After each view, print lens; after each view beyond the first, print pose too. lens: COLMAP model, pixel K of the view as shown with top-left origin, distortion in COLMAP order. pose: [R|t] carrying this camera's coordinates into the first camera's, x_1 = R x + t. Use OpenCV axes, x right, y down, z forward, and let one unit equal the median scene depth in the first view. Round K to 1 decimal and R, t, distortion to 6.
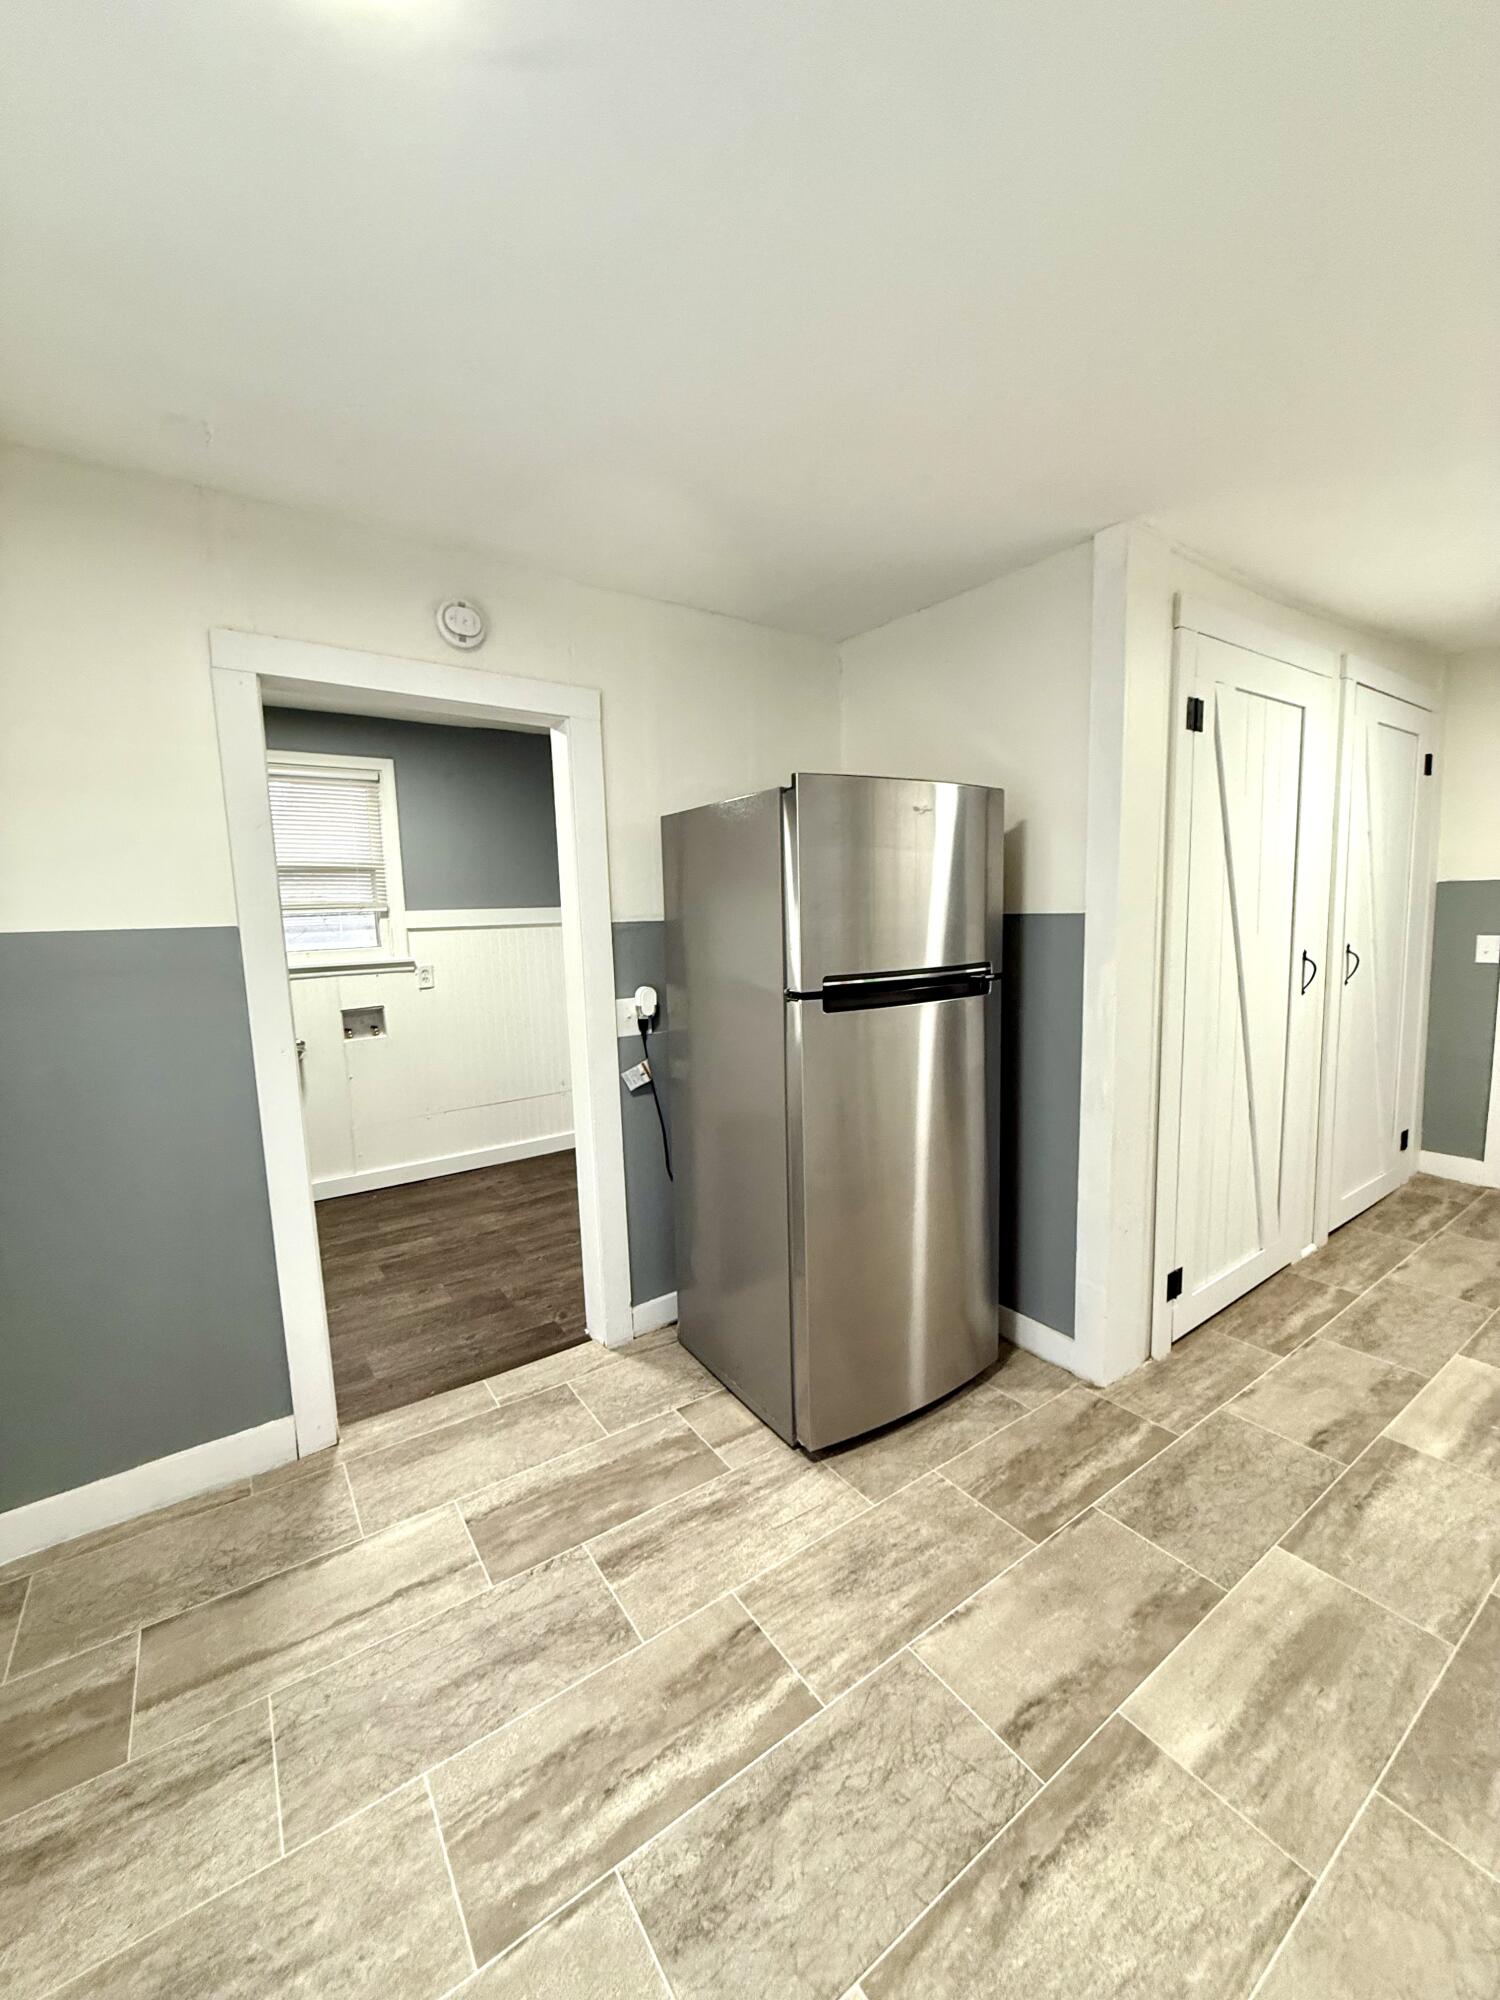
lens RADIAL K [[794.9, 0, 750.8], [0, 794.9, 994.1], [0, 0, 1]] dist [0.000168, 0.000675]
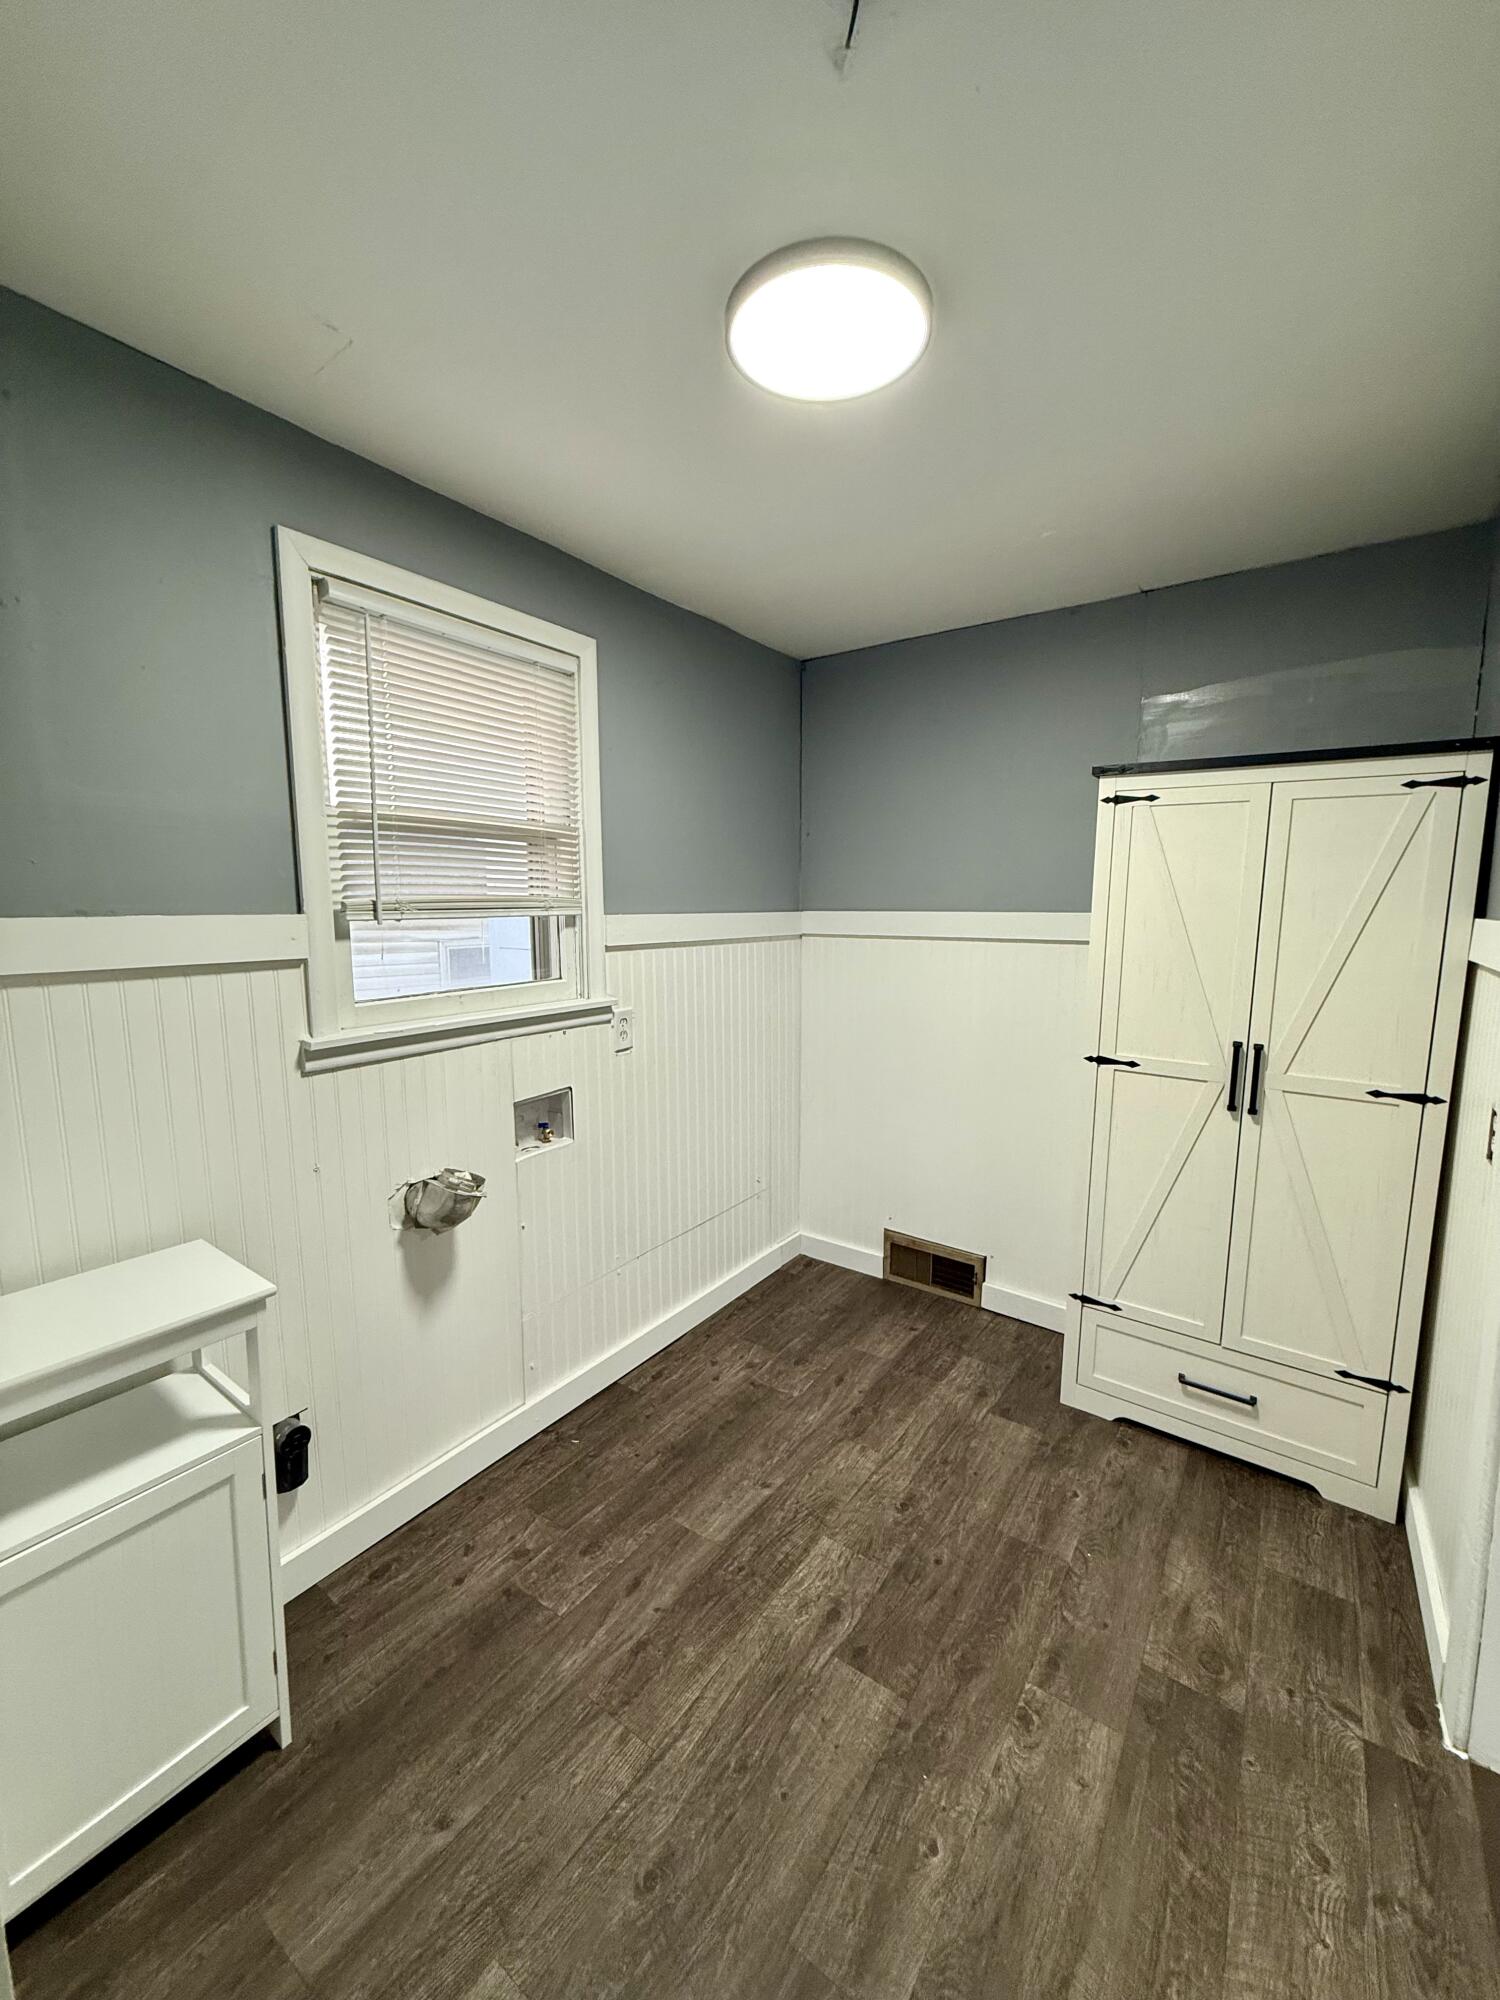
lens RADIAL K [[794.9, 0, 750.8], [0, 794.9, 994.1], [0, 0, 1]] dist [0.000168, 0.000675]
pose [[0.943719, -0.018429, 0.330236, -0.543640], [0.020693, 0.999780, -0.003340, -0.046897], [-0.330102, 0.009985, 0.943893, 0.455591]]
